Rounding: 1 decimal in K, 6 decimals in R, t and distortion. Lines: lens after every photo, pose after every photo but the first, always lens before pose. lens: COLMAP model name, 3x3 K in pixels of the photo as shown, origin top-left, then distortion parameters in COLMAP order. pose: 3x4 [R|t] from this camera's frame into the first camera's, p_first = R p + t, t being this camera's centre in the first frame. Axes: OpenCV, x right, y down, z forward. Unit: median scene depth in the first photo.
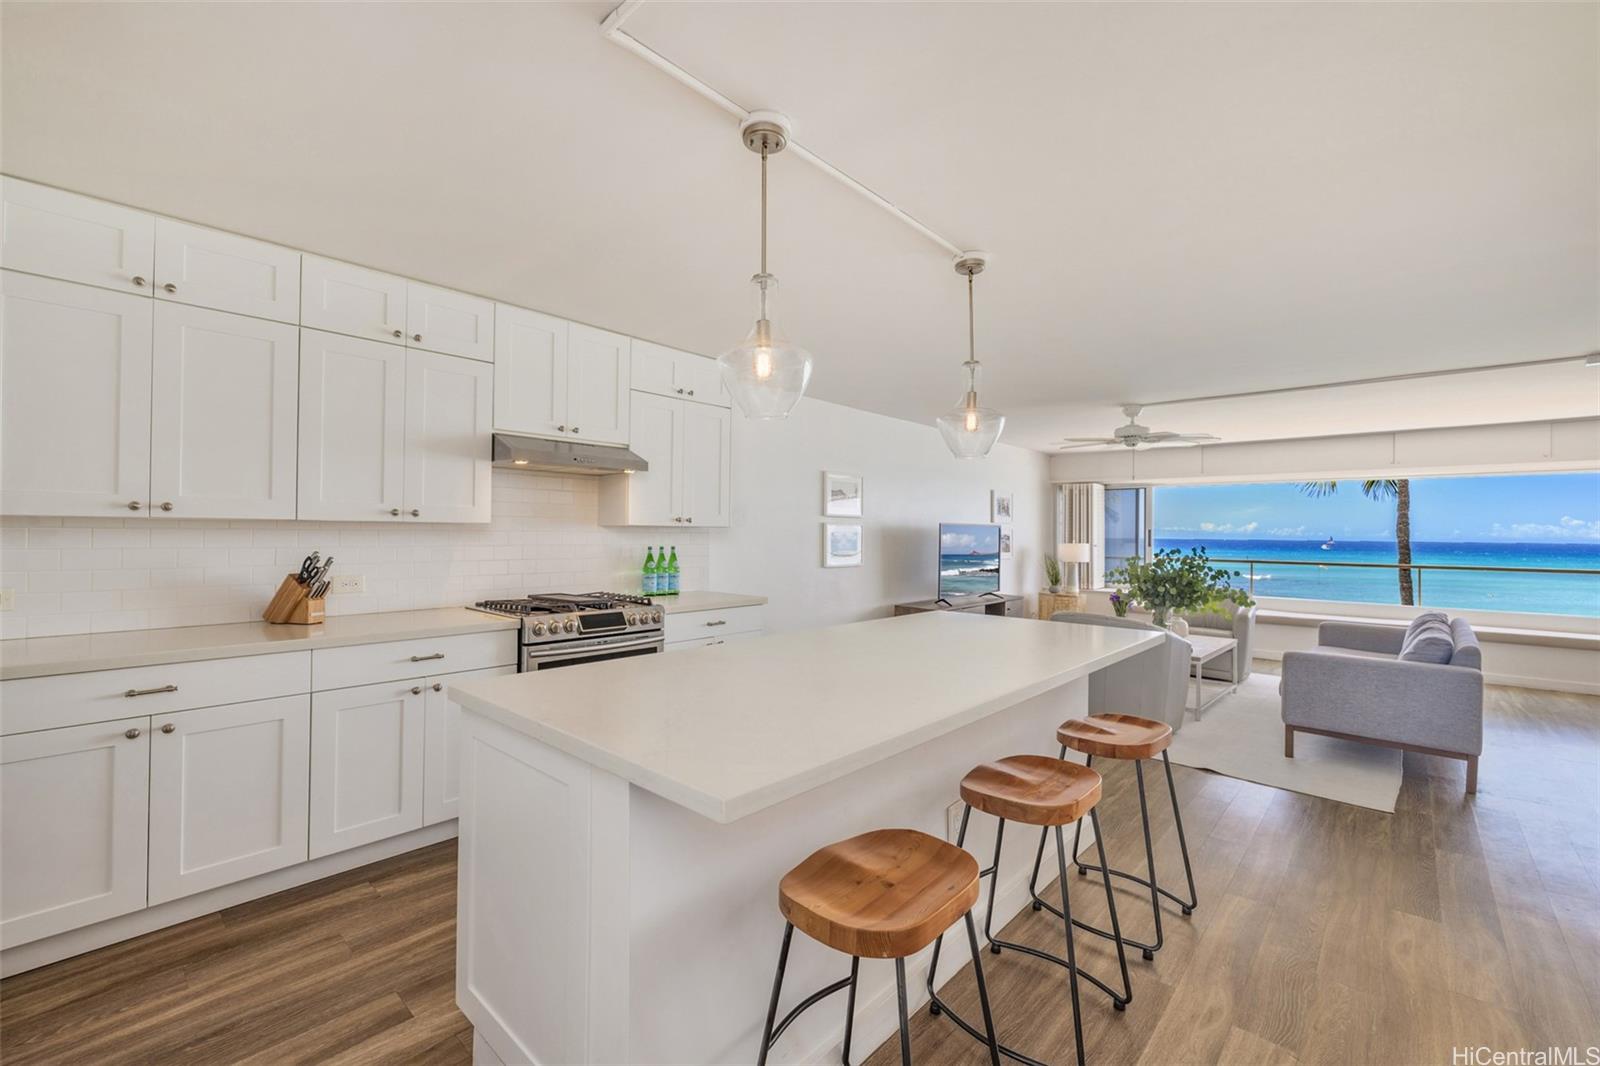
lens RADIAL K [[672.6, 0, 797.5], [0, 672.6, 535.5], [0, 0, 1]] dist [-0.000461, -0.000342]
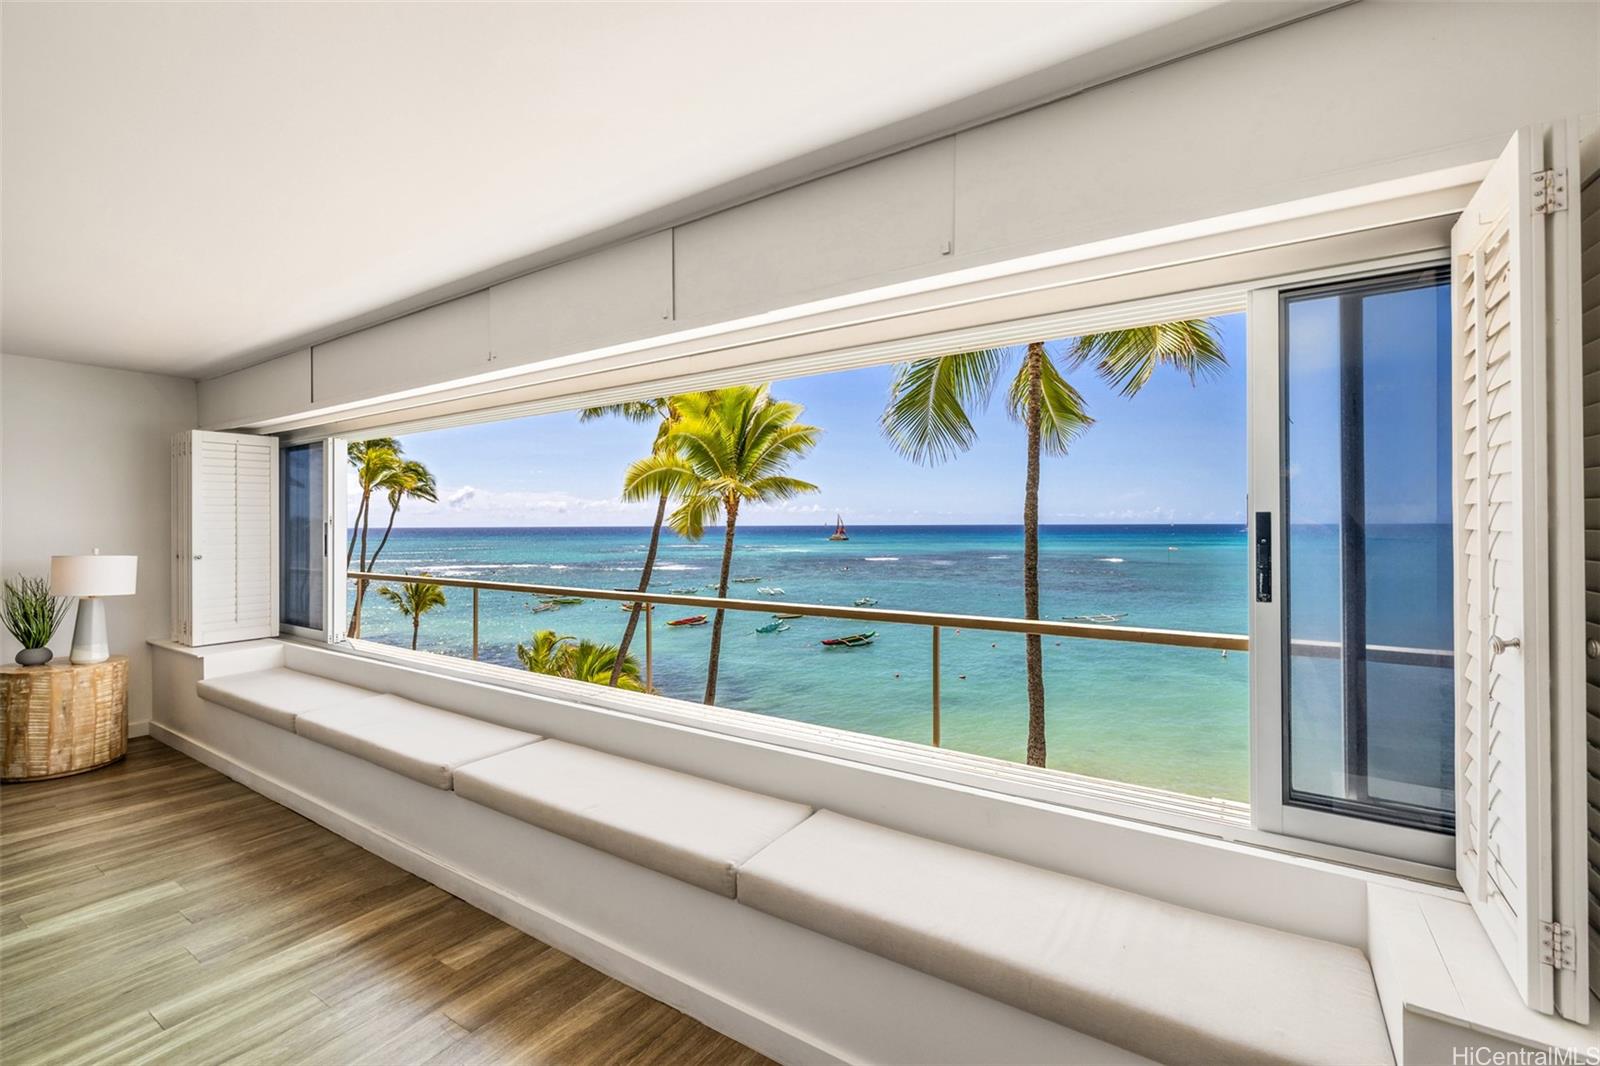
lens RADIAL K [[672.6, 0, 835.0], [0, 672.6, 523.3], [0, 0, 1]] dist [-0.000461, -0.000342]
pose [[0.988005, -0.015407, 0.153649, 1.266498], [0.015663, 0.999877, -0.000455, -0.003316], [-0.153623, 0.002856, 0.988125, 0.674463]]
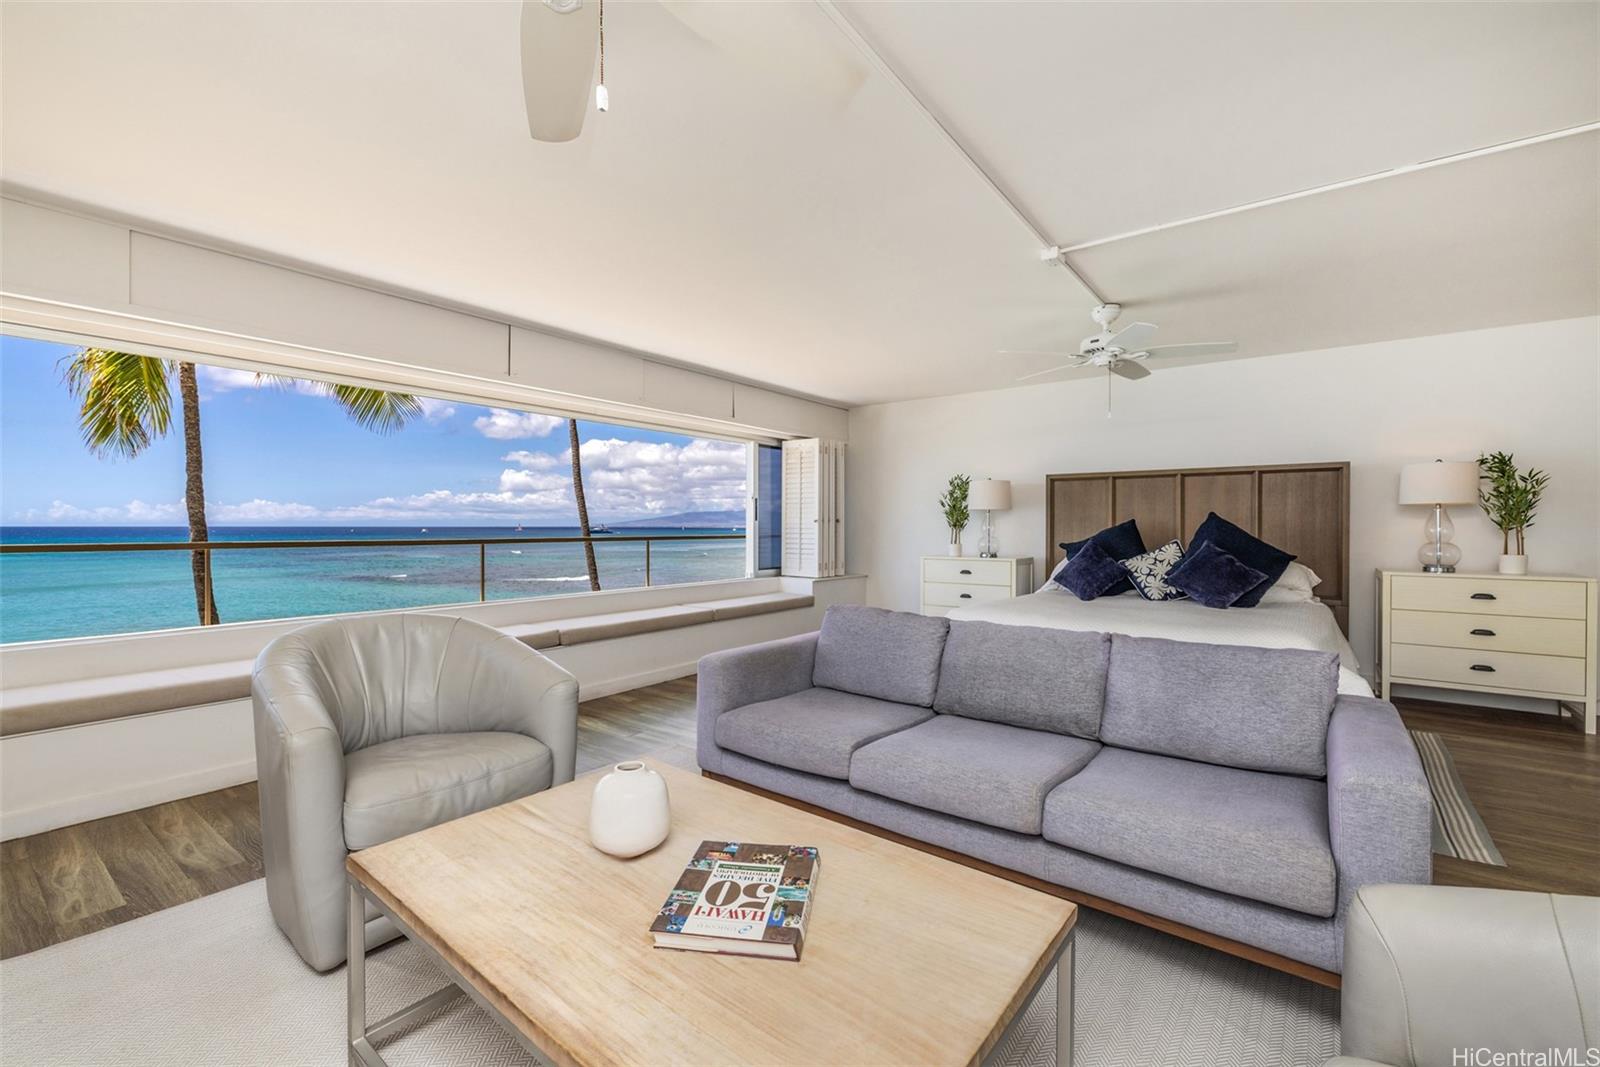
lens RADIAL K [[672.6, 0, 787.2], [0, 672.6, 531.4], [0, 0, 1]] dist [-0.000461, -0.000342]
pose [[-0.072744, -0.013874, 0.997254, 0.302681], [-0.002522, 0.999903, 0.013727, 0.036538], [-0.997347, -0.001517, -0.072771, 0.970559]]
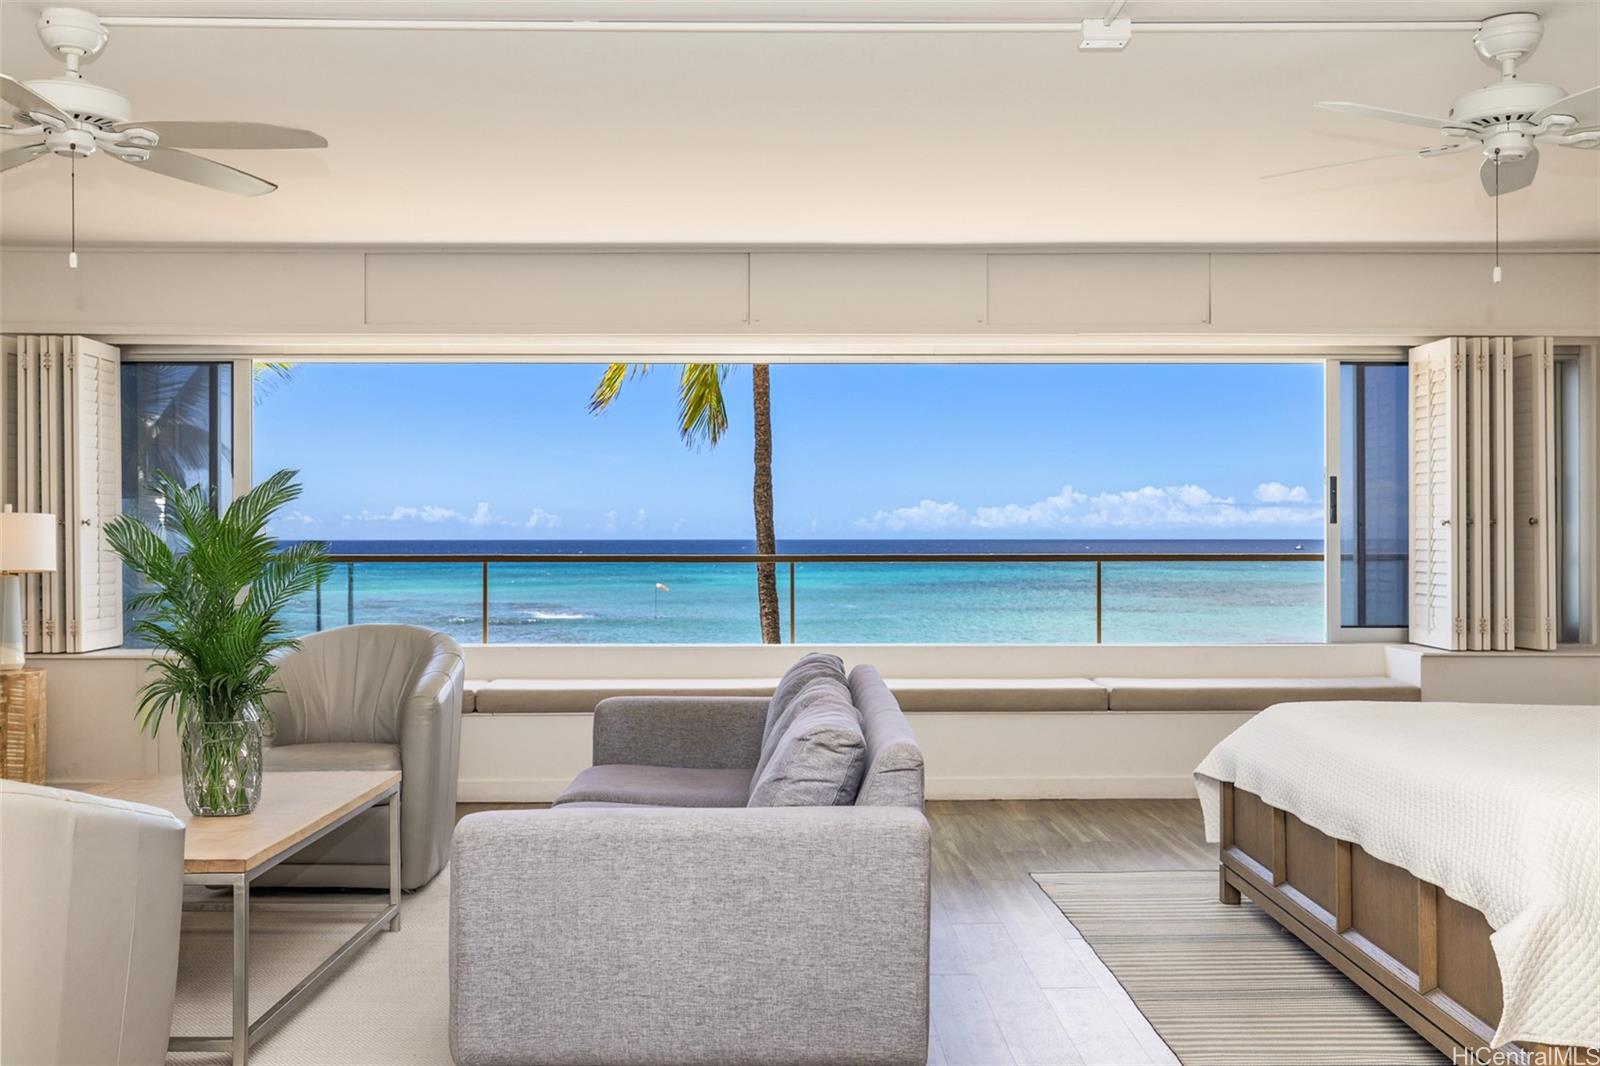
lens RADIAL K [[1542.5, 0, 787.0], [0, 1542.5, 540.9], [0, 0, 1]] dist [0.012130, 0.000000]
pose [[0.733798, -0.012714, 0.679249, 0.266616], [0.009887, 0.999919, 0.008035, 0.033662], [-0.679296, 0.000820, 0.733864, 0.290210]]
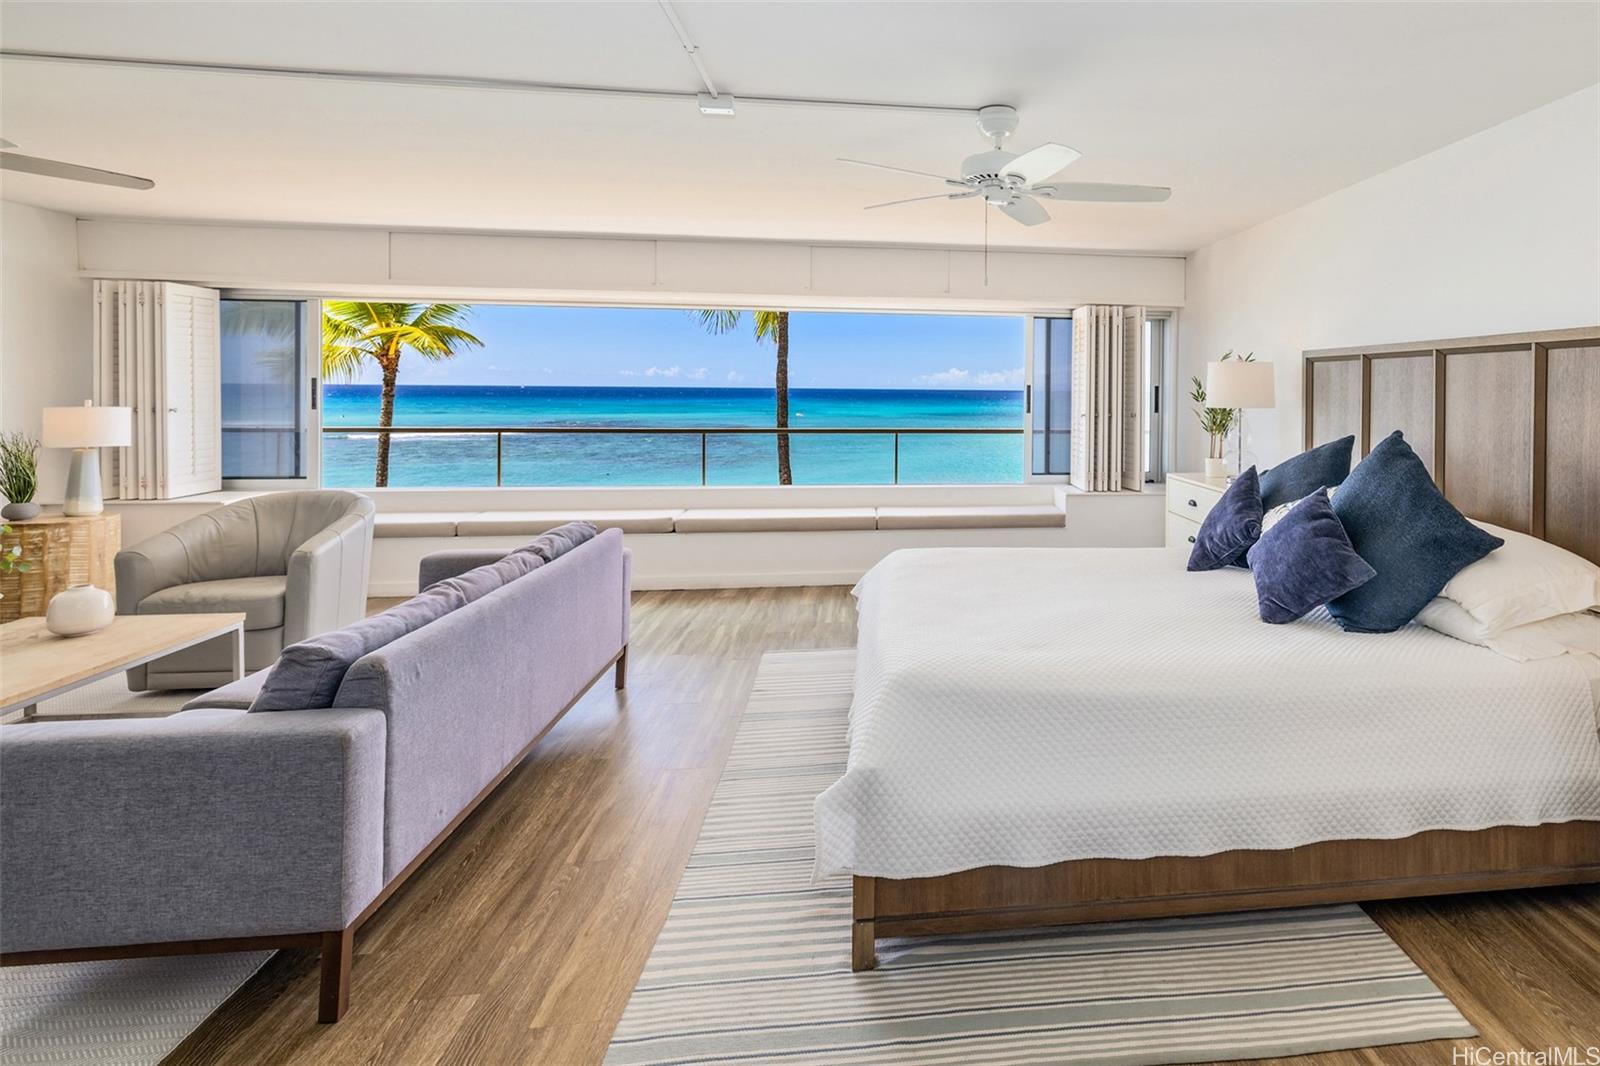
lens RADIAL K [[840.6, 0, 984.1], [0, 840.6, 402.1], [0, 0, 1]] dist [-0.001750, 0.002413]
pose [[0.639276, -0.016049, 0.768810, 0.535527], [-0.001857, 0.999747, 0.022413, -0.008230], [-0.768975, -0.015756, 0.639085, 0.222221]]
